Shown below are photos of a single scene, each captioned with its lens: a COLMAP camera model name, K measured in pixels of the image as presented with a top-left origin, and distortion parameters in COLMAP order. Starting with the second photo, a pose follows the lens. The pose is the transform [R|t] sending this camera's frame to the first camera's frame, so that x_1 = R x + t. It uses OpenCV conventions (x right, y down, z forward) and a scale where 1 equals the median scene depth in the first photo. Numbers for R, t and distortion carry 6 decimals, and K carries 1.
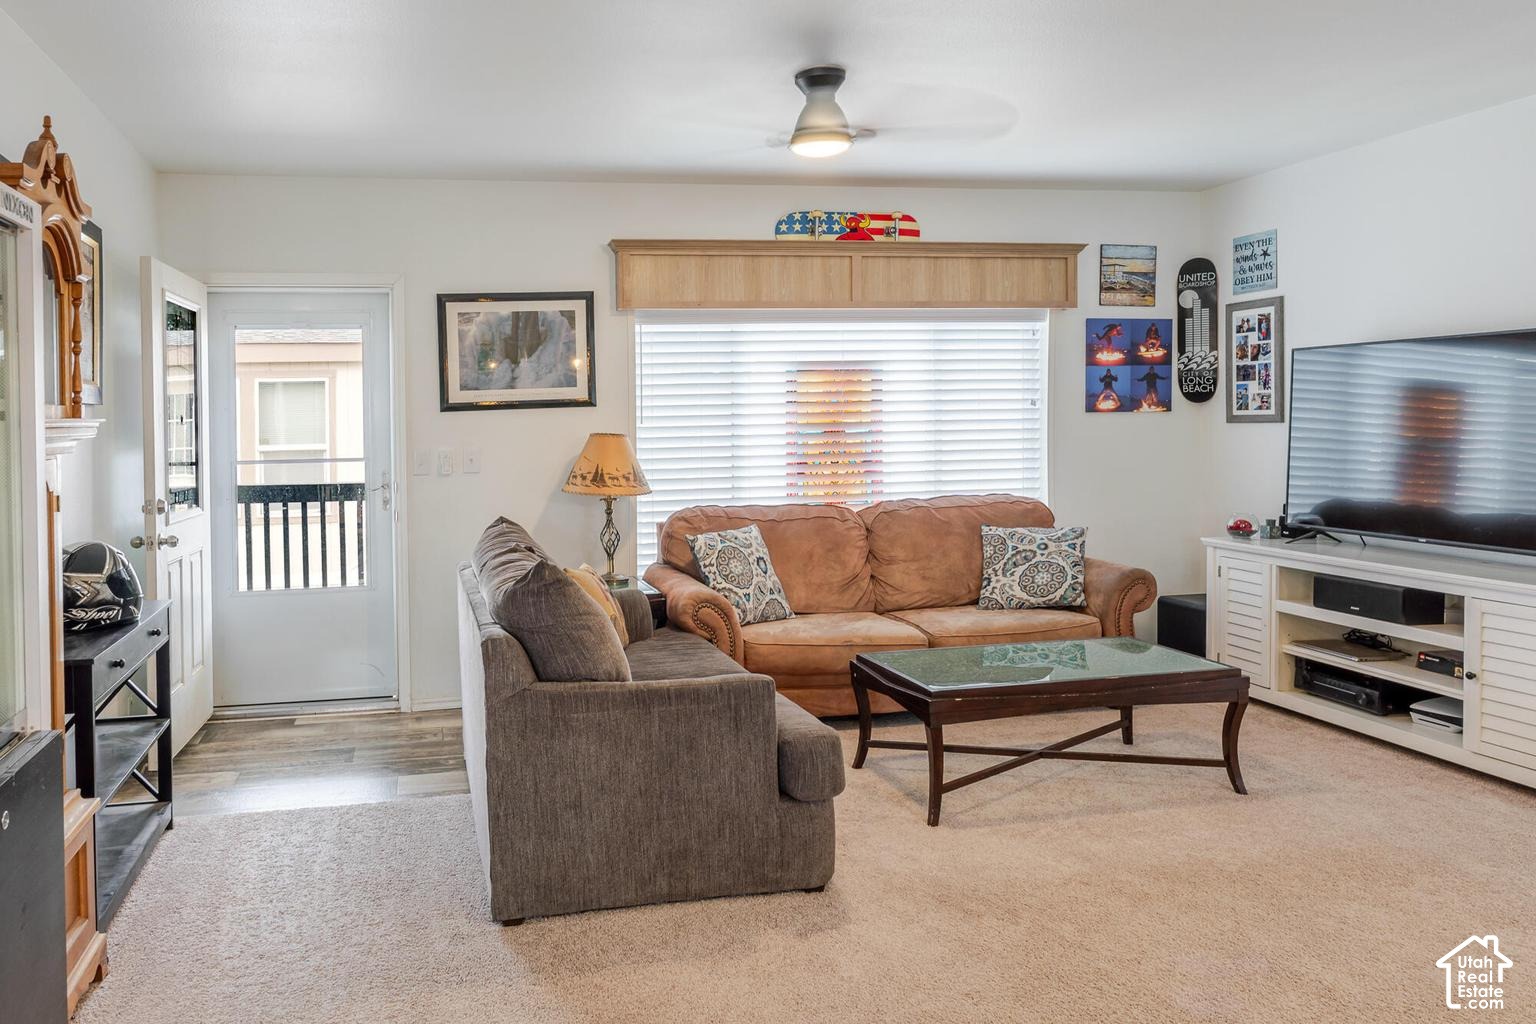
lens RADIAL K [[1045.9, 0, 767.3], [0, 1045.9, 487.8], [0, 0, 1]] dist [0.003442, 0.002445]
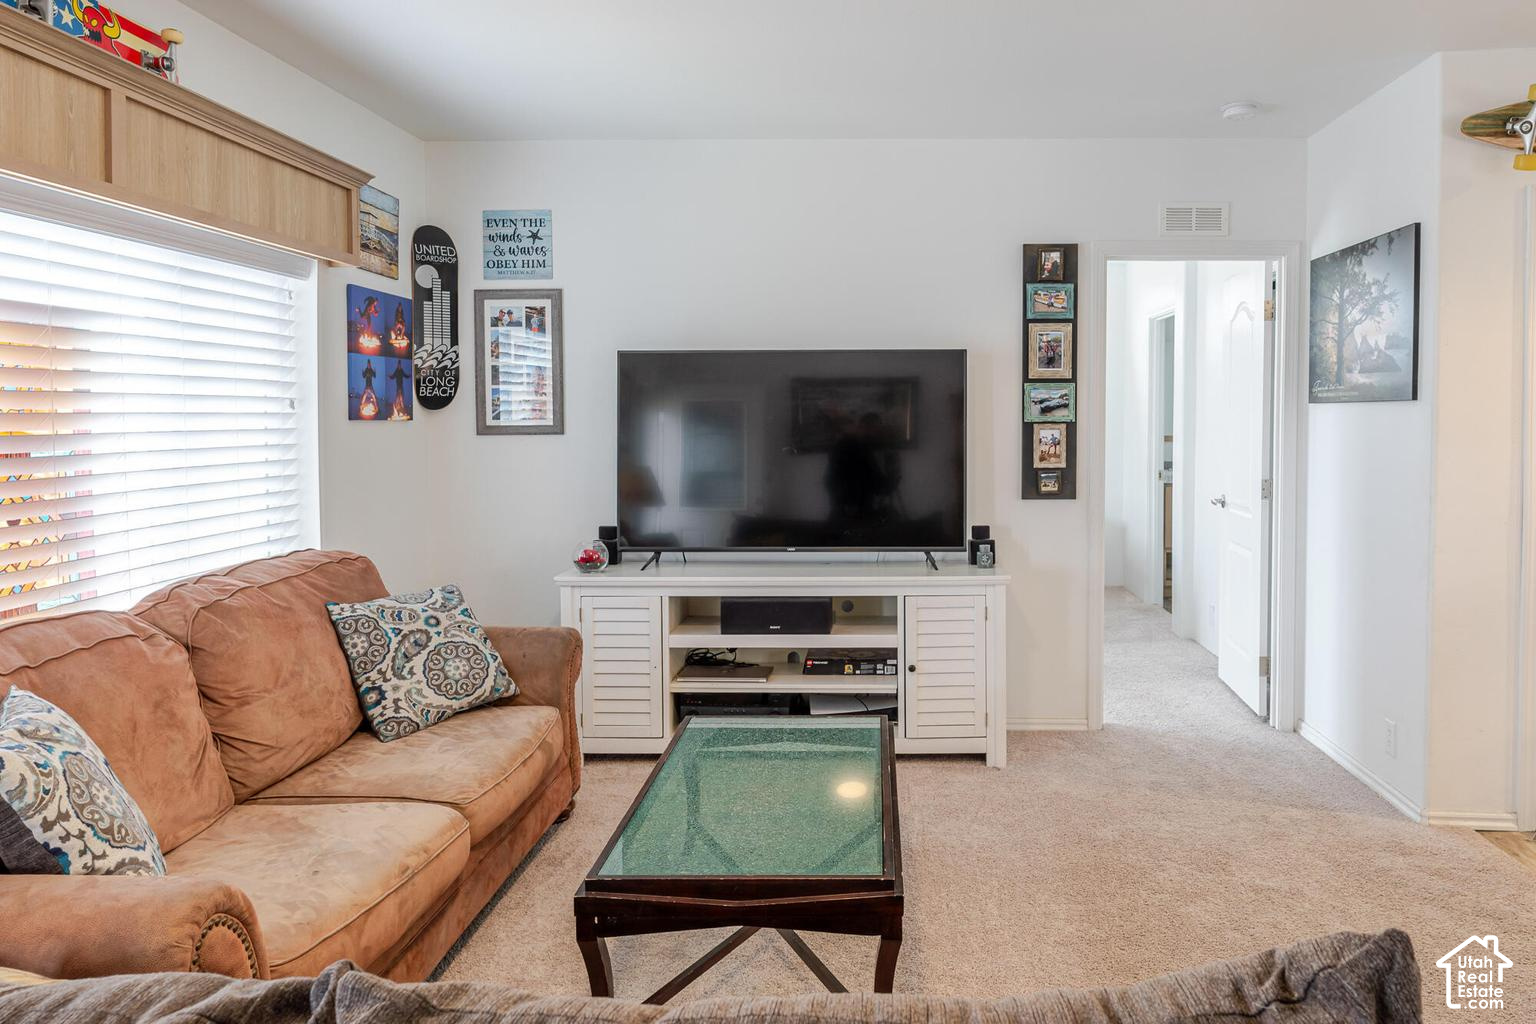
lens RADIAL K [[1045.9, 0, 767.3], [0, 1045.9, 487.8], [0, 0, 1]] dist [0.003442, 0.002445]
pose [[0.341545, -0.049507, 0.938561, -0.264584], [0.061505, 0.997649, 0.030242, -0.033147], [-0.937851, 0.047397, 0.343787, 0.531799]]
